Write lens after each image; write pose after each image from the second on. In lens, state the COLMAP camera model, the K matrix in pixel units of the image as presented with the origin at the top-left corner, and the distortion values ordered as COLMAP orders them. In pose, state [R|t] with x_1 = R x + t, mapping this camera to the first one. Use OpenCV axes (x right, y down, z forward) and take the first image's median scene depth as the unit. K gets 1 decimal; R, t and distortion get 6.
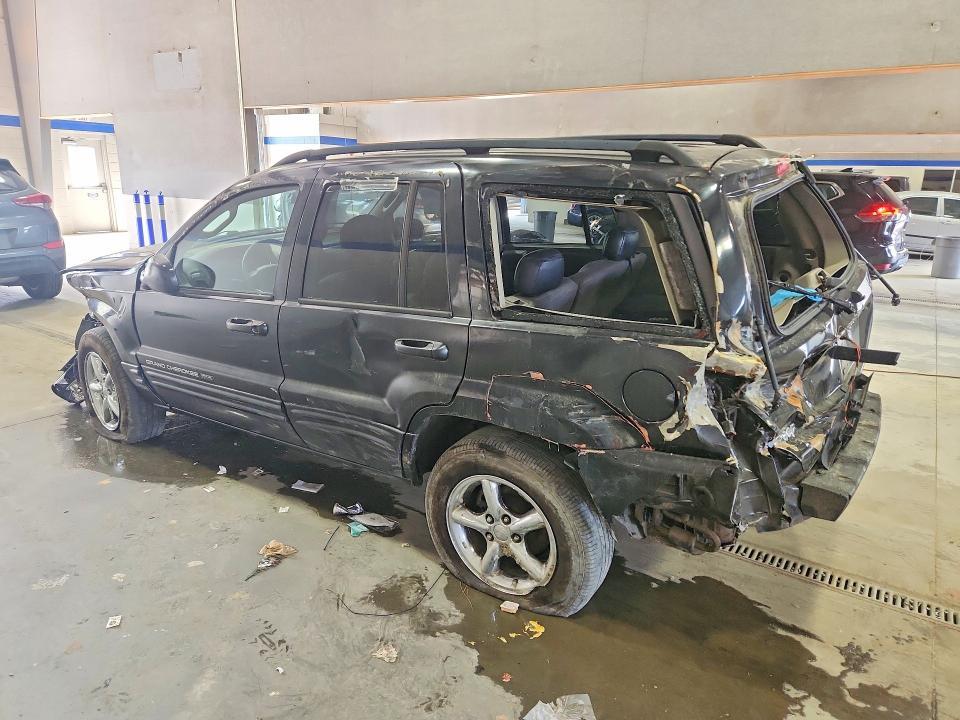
lens RADIAL K [[668.4, 0, 480.0], [0, 668.4, 360.0], [0, 0, 1]] dist [0.056604, -0.000739]
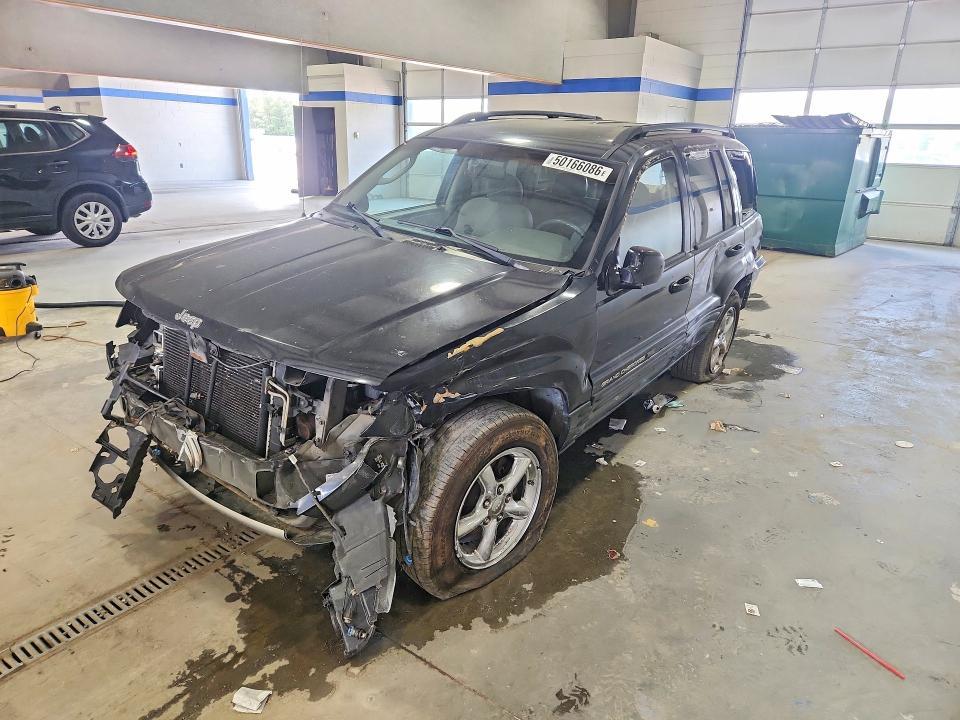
lens RADIAL K [[668.4, 0, 480.0], [0, 668.4, 360.0], [0, 0, 1]] dist [0.056604, -0.000739]
pose [[0.012871, -0.332147, 0.943140, -1.461195], [0.251730, 0.913915, 0.318419, -0.370603], [-0.967712, 0.233319, 0.095374, 1.240306]]
